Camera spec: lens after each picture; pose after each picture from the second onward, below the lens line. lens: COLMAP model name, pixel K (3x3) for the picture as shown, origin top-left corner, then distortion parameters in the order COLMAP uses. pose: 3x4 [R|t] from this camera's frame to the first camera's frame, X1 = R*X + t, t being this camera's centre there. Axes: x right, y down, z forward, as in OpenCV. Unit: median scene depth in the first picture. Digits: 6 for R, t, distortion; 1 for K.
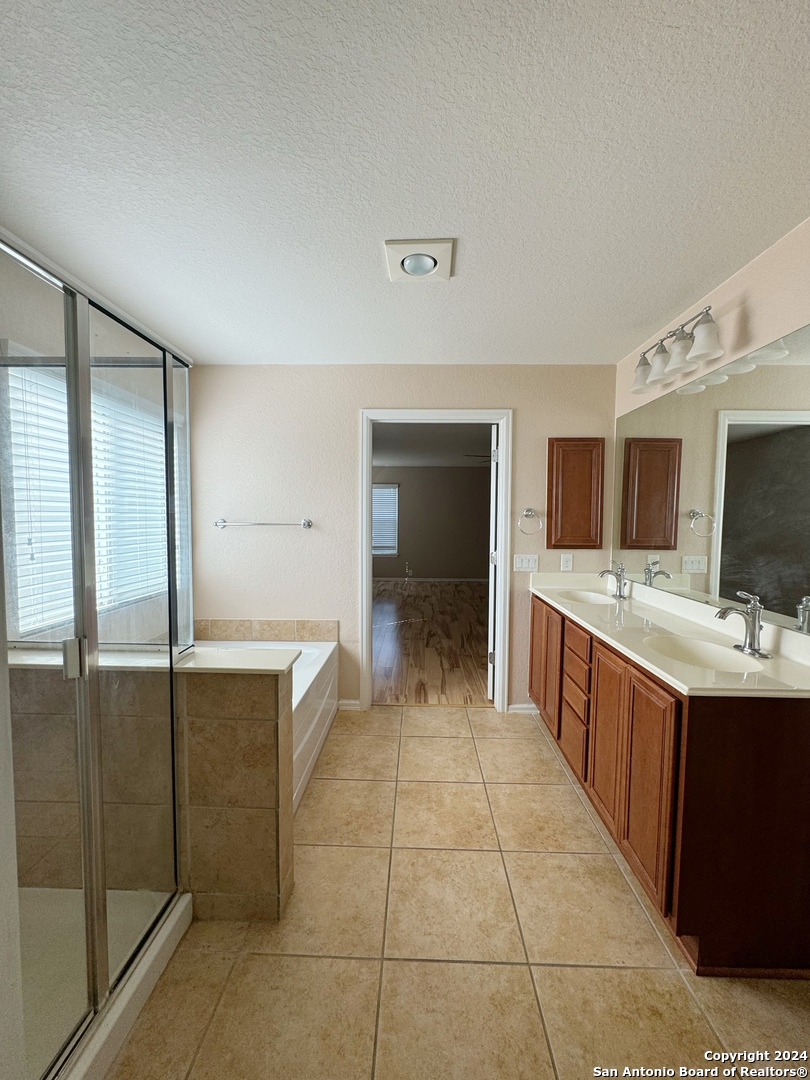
lens RADIAL K [[436.8, 0, 405.3], [0, 436.8, 541.9], [0, 0, 1]] dist [-0.000152, -0.000021]
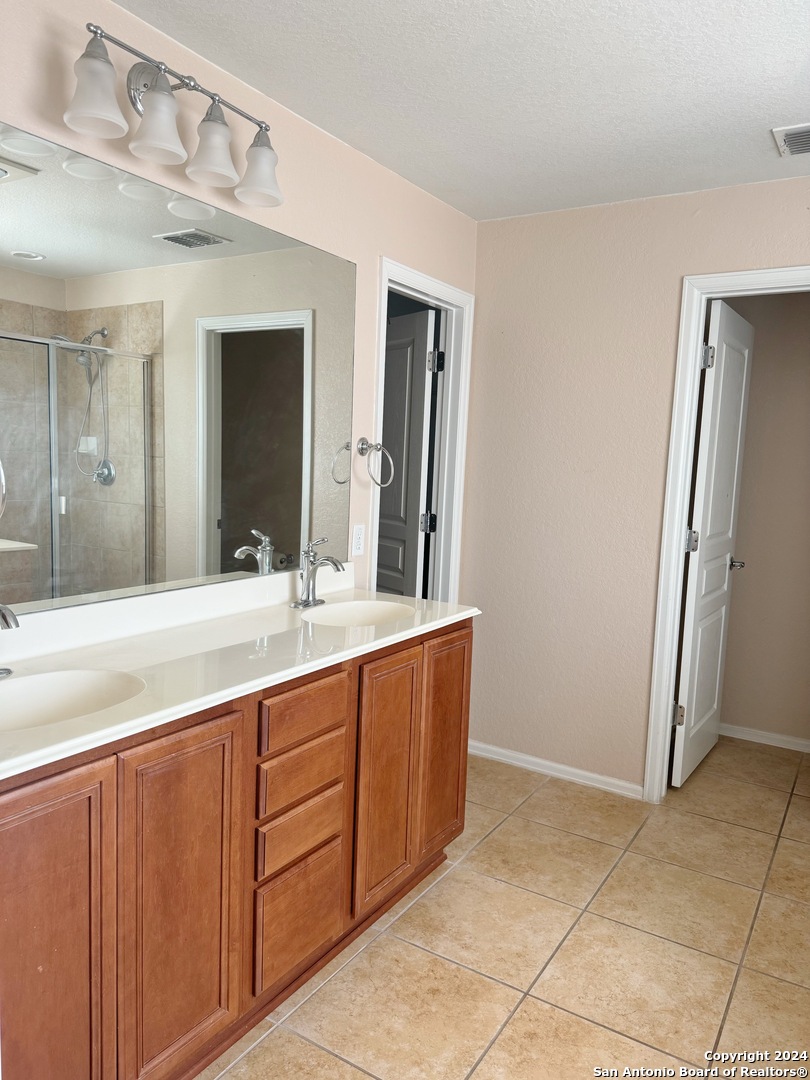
lens RADIAL K [[768.7, 0, 403.0], [0, 768.7, 547.5], [0, 0, 1]] dist [0.054268, -0.086140]
pose [[-0.864611, -0.095013, 0.493376, -0.131128], [-0.013355, 0.985956, 0.166469, -0.123198], [-0.502264, 0.137342, -0.853738, 2.177982]]
